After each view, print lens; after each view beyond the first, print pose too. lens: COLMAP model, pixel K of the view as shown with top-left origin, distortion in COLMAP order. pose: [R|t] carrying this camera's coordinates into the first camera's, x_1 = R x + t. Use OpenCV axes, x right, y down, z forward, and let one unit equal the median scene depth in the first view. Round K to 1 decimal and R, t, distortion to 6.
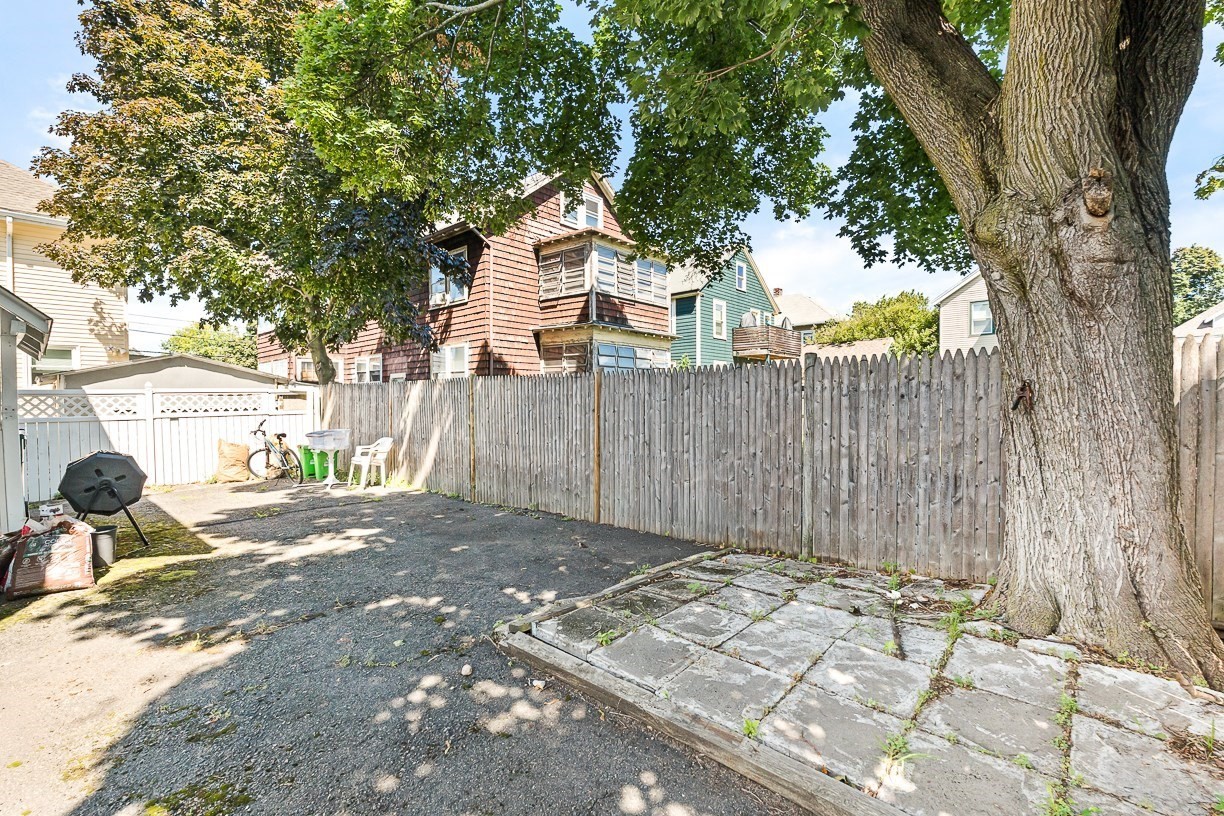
lens RADIAL K [[544.7, 0, 612.0], [0, 544.7, 408.0], [0, 0, 1]] dist [-0.003717, -0.000138]
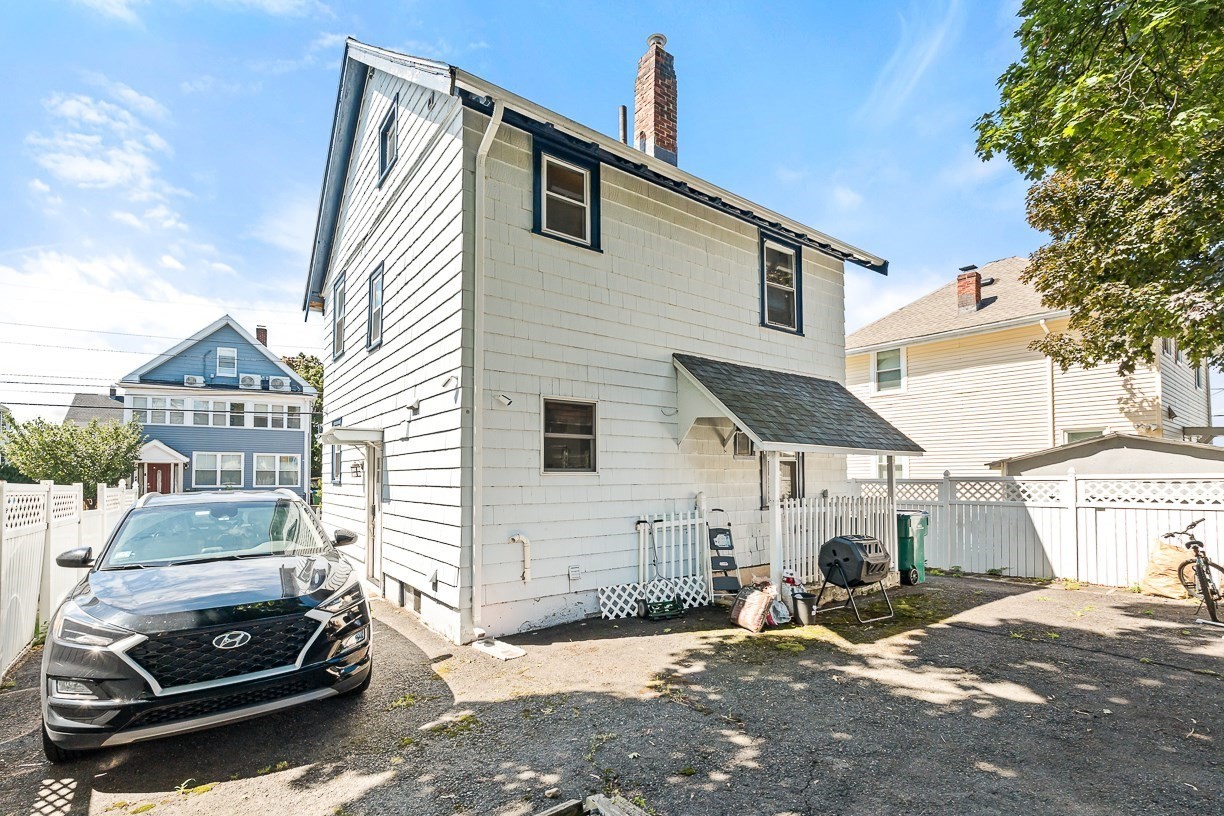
lens RADIAL K [[551.2, 0, 612.8], [0, 551.2, 468.4], [0, 0, 1]] dist [-0.000853, -0.000047]
pose [[-0.180625, -0.003264, -0.983547, 0.424012], [-0.007992, 0.999966, -0.001851, -0.074218], [0.983519, 0.007526, -0.180645, 0.747510]]
